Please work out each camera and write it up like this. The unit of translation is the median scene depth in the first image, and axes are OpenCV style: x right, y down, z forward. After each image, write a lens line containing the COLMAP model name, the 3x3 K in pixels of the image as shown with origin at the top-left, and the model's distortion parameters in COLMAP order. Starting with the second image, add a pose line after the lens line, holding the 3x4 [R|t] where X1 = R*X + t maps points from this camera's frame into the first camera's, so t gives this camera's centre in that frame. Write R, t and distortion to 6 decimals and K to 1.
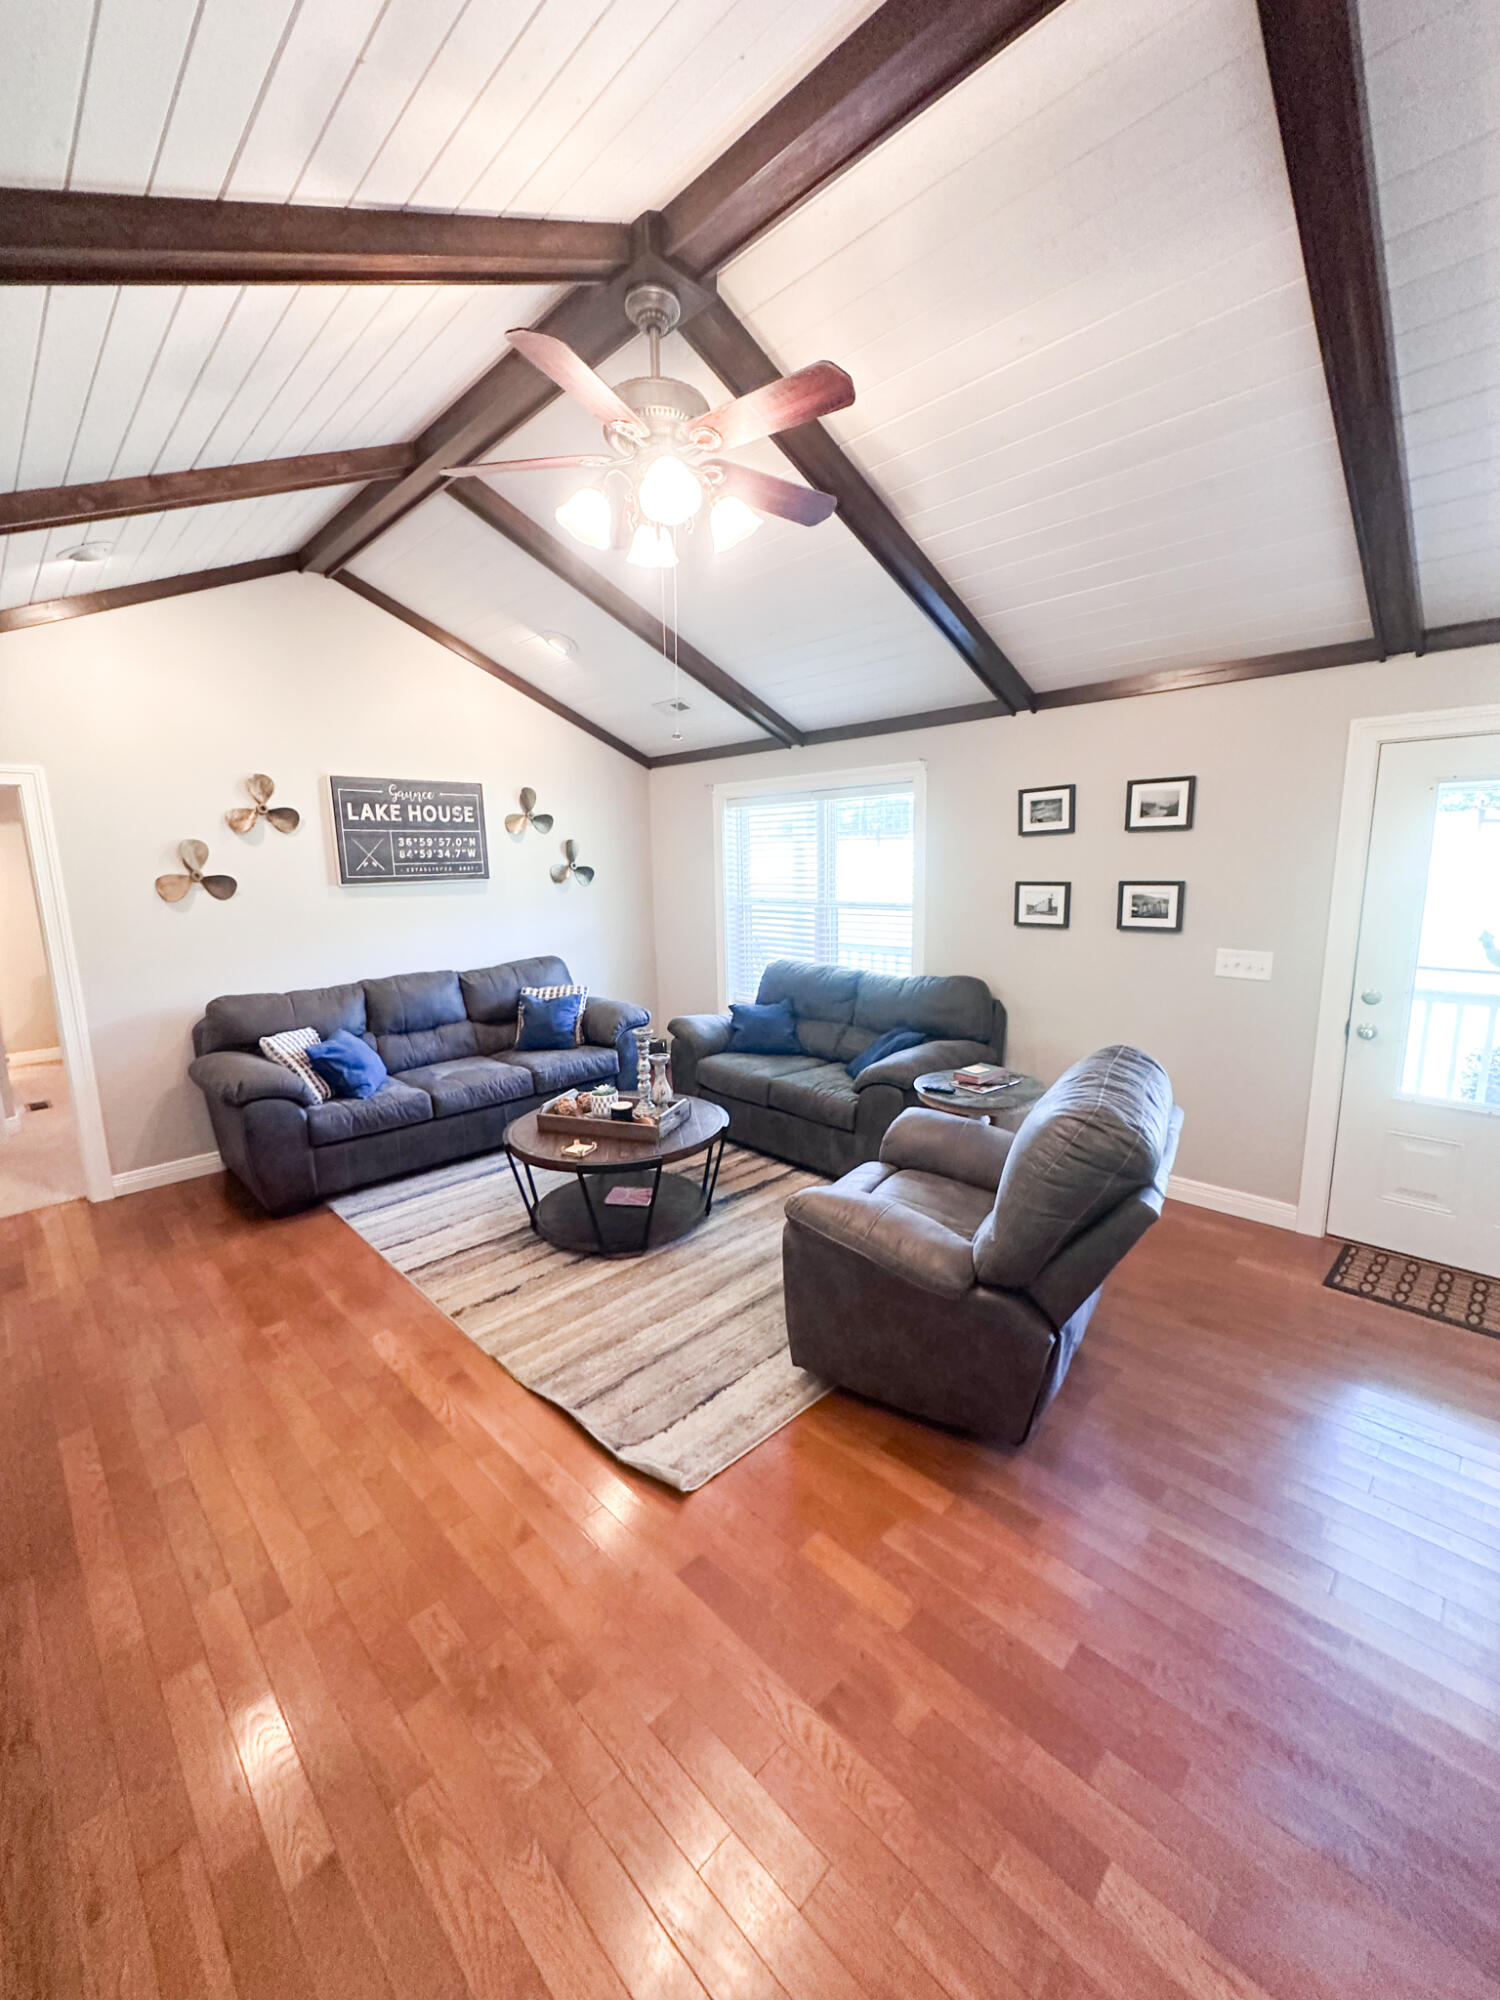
lens RADIAL K [[797.4, 0, 750.0], [0, 797.4, 1000.0], [0, 0, 1]] dist [-0.004121, 0.000154]
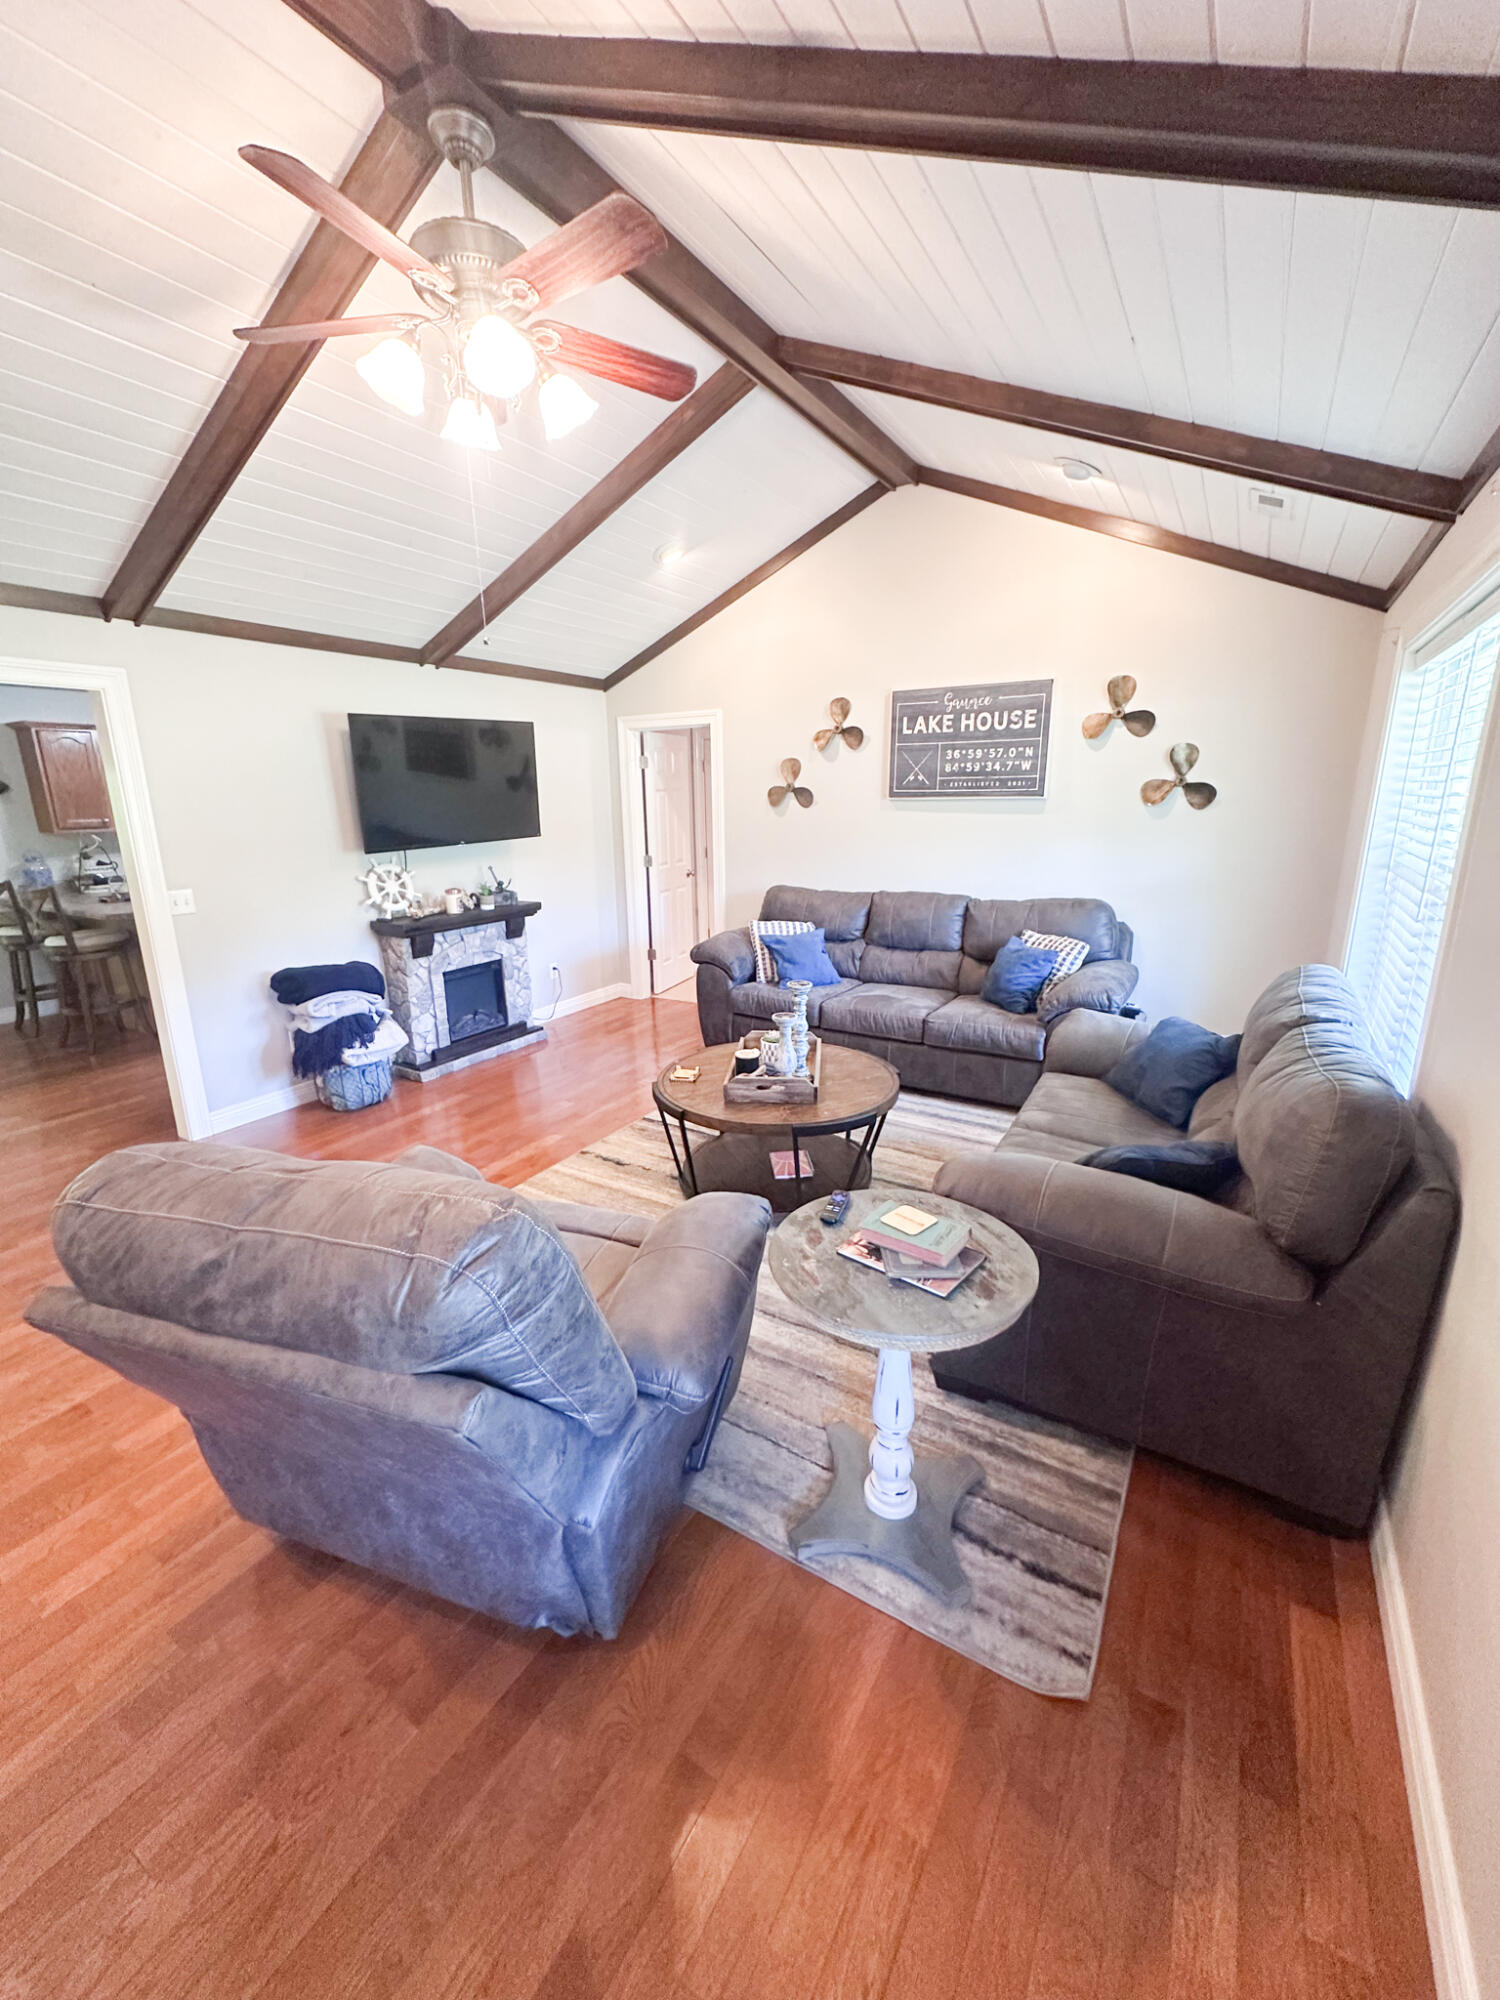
lens RADIAL K [[797.4, 0, 750.0], [0, 797.4, 1000.0], [0, 0, 1]] dist [-0.004121, 0.000154]
pose [[0.243544, 0.262723, -0.933629, 0.498872], [-0.163392, 0.959969, 0.227513, -0.098598], [0.956028, 0.097138, 0.276722, 0.560803]]
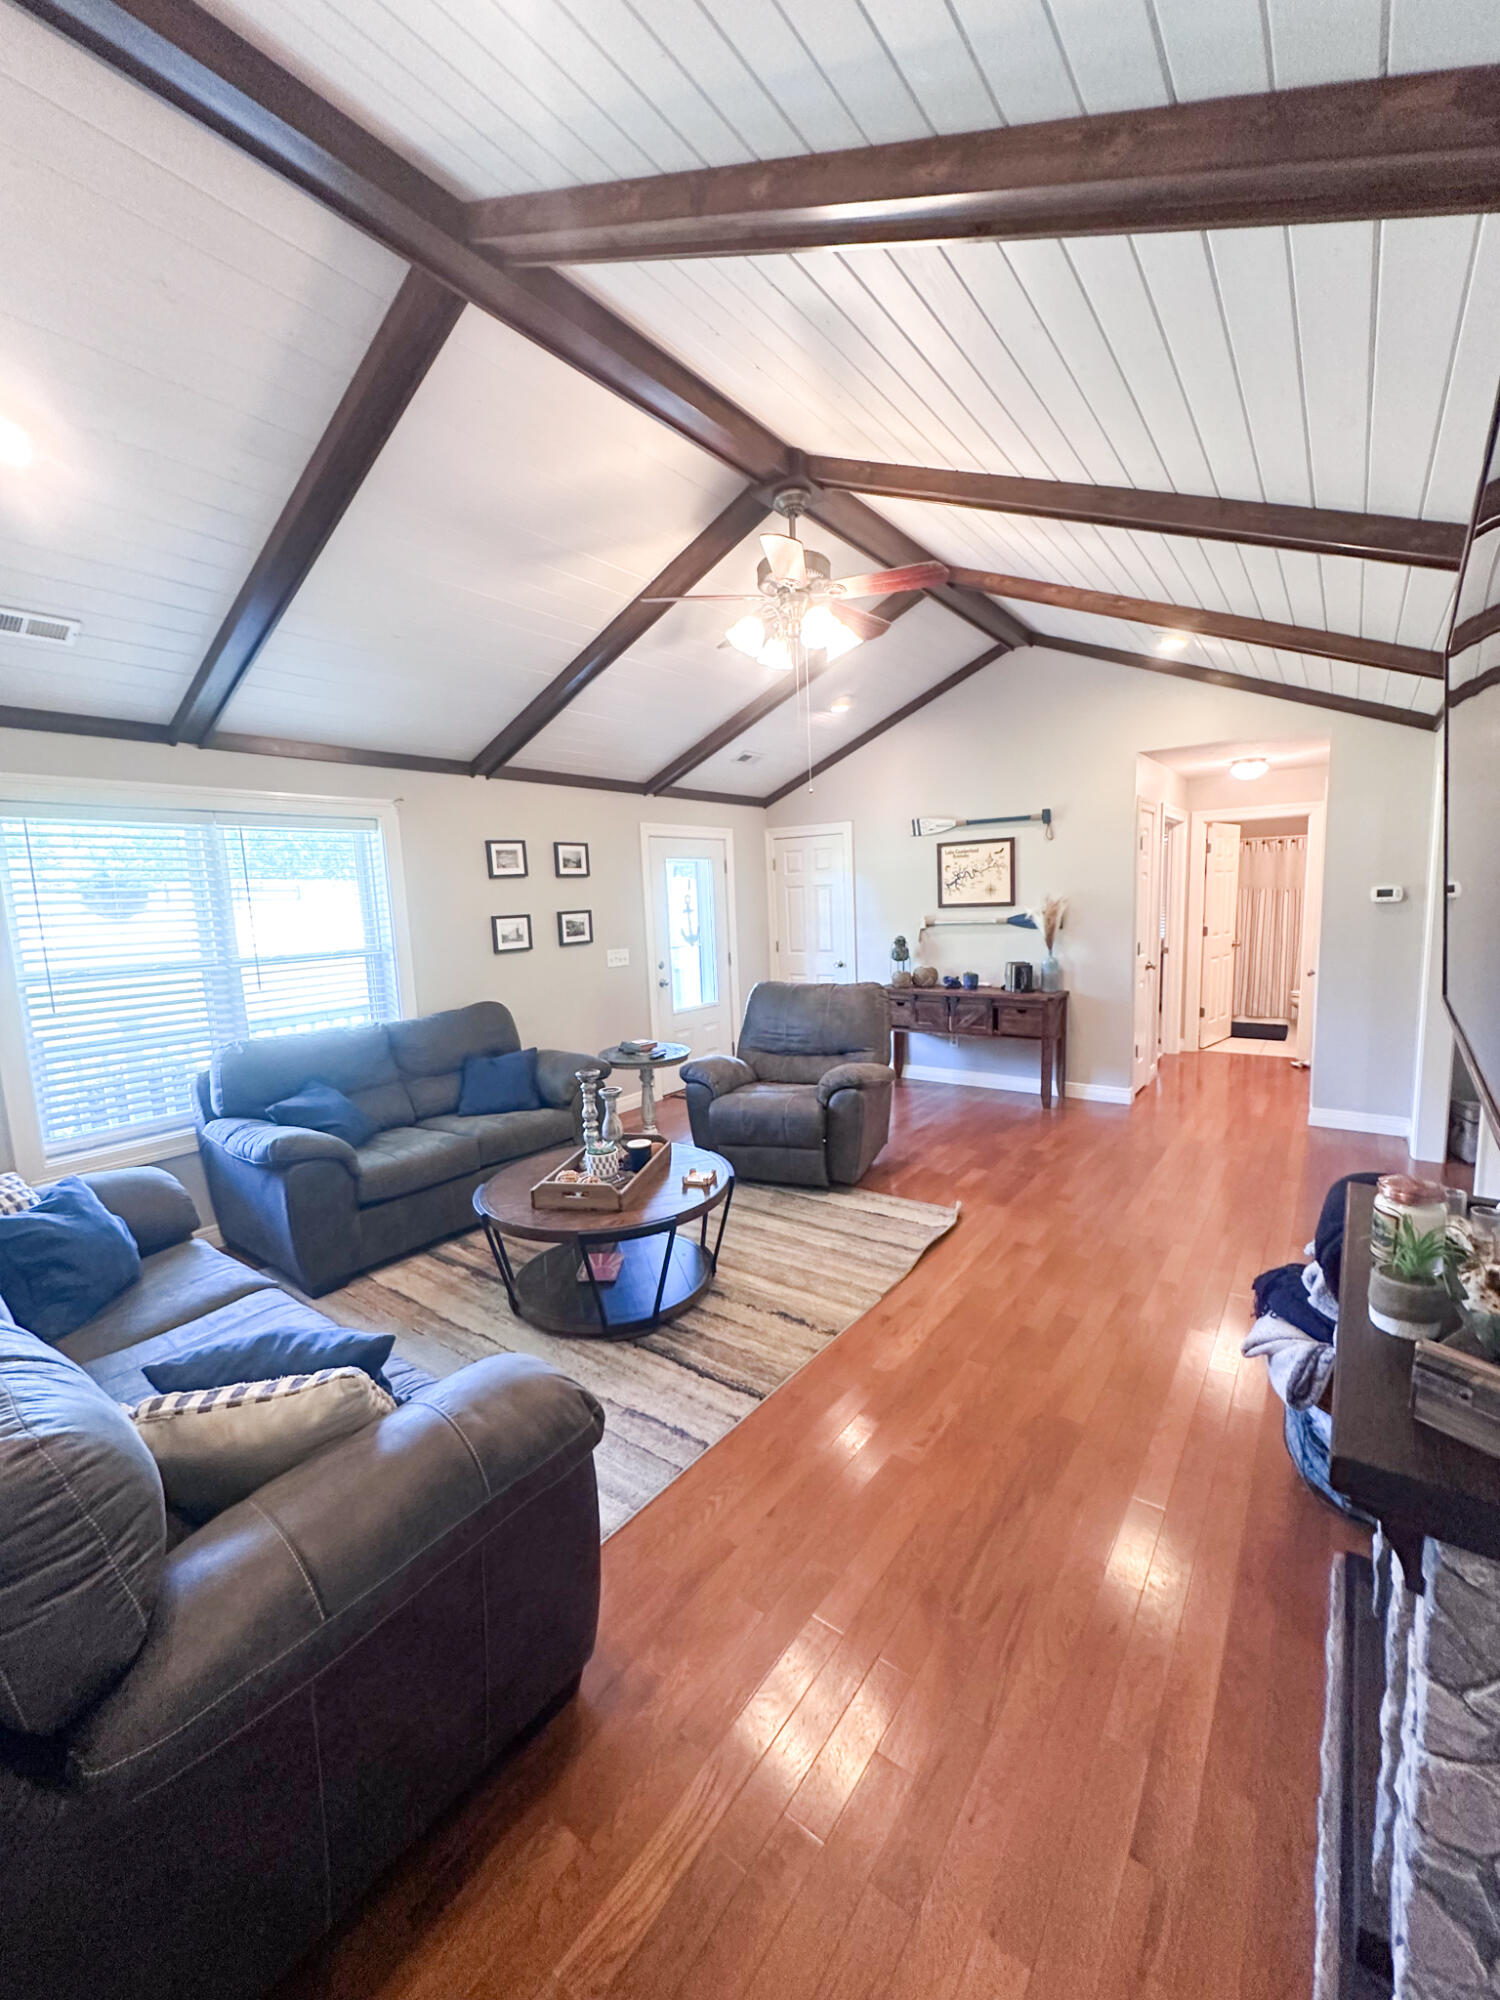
lens RADIAL K [[797.4, 0, 750.0], [0, 797.4, 1000.0], [0, 0, 1]] dist [-0.004121, 0.000154]
pose [[-0.147035, -0.111059, 0.982877, -0.808112], [0.212856, 0.966843, 0.141090, -0.101570], [-0.965957, 0.229956, -0.118521, 0.711556]]
